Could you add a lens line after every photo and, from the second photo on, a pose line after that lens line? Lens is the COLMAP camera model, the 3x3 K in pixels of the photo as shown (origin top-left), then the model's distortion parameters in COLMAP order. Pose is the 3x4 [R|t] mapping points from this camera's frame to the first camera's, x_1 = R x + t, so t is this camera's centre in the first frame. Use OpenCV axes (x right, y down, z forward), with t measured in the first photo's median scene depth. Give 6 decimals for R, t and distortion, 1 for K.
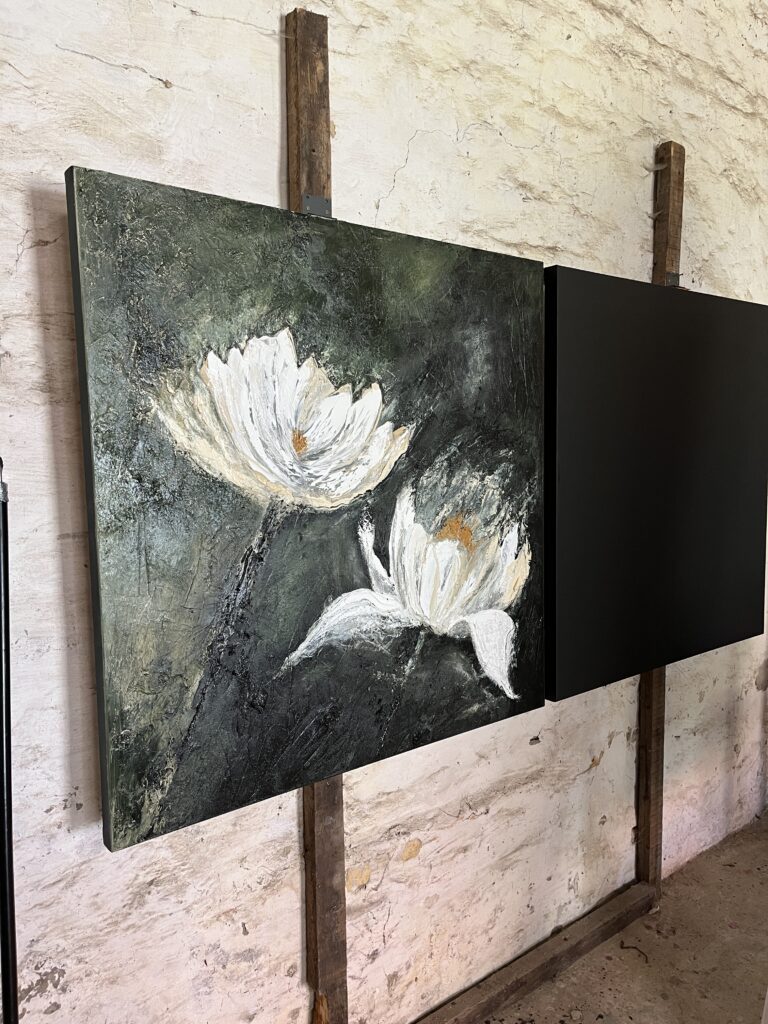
lens RADIAL K [[753.5, 0, 384.0], [0, 753.5, 512.0], [0, 0, 1]] dist [0.088351, -0.125400]
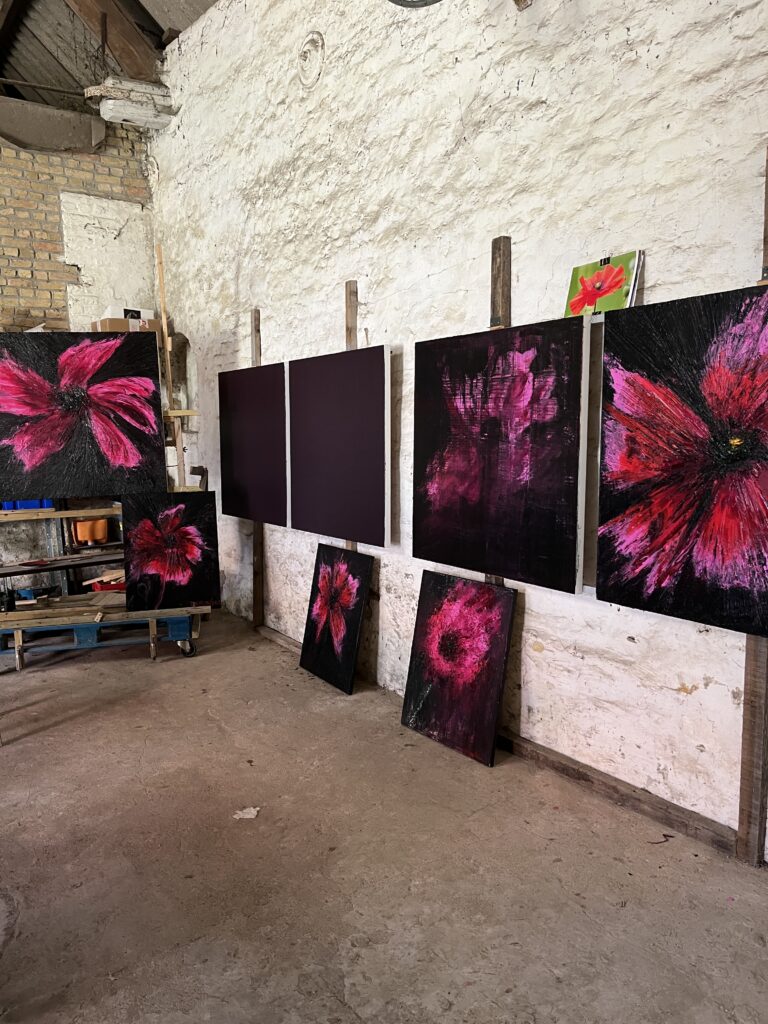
lens RADIAL K [[753.5, 0, 384.0], [0, 753.5, 512.0], [0, 0, 1]] dist [0.088351, -0.125400]
pose [[-0.057621, 0.121452, -0.990923, 1.776289], [-0.088733, 0.988021, 0.126256, -0.077272], [0.994387, 0.095203, -0.046154, 0.656658]]
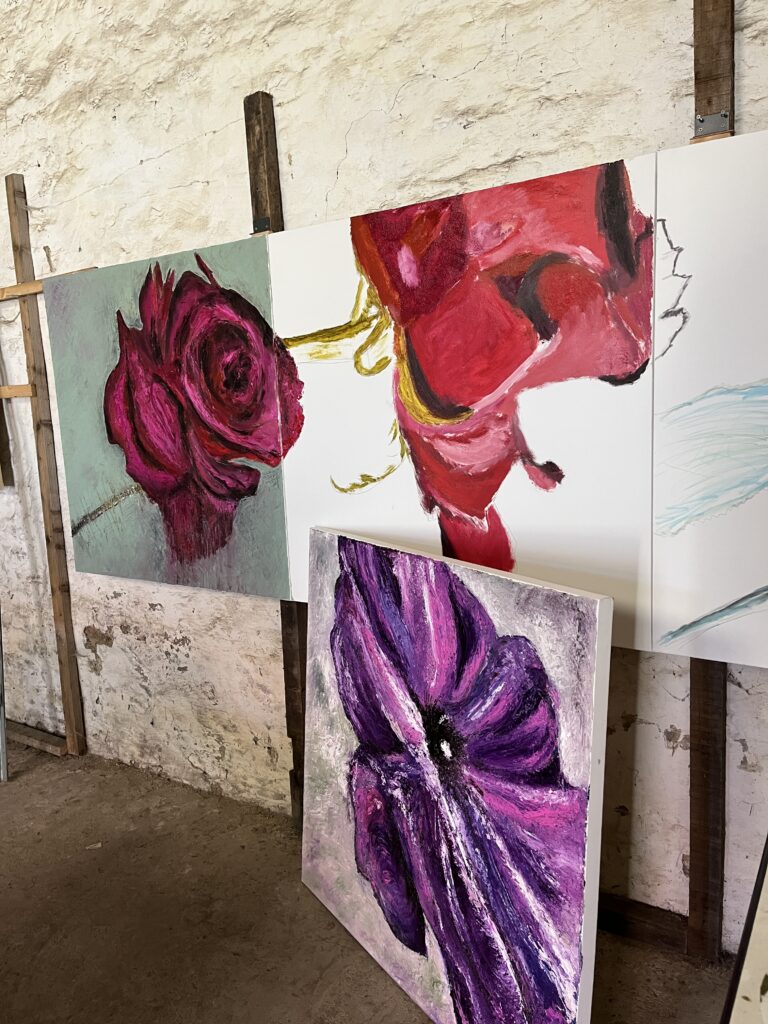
lens RADIAL K [[753.5, 0, 384.0], [0, 753.5, 512.0], [0, 0, 1]] dist [0.088351, -0.125400]
pose [[0.325371, 0.144027, -0.934553, 1.177520], [-0.041245, 0.989553, 0.138144, -0.044803], [0.944687, -0.006402, 0.327912, 0.577906]]
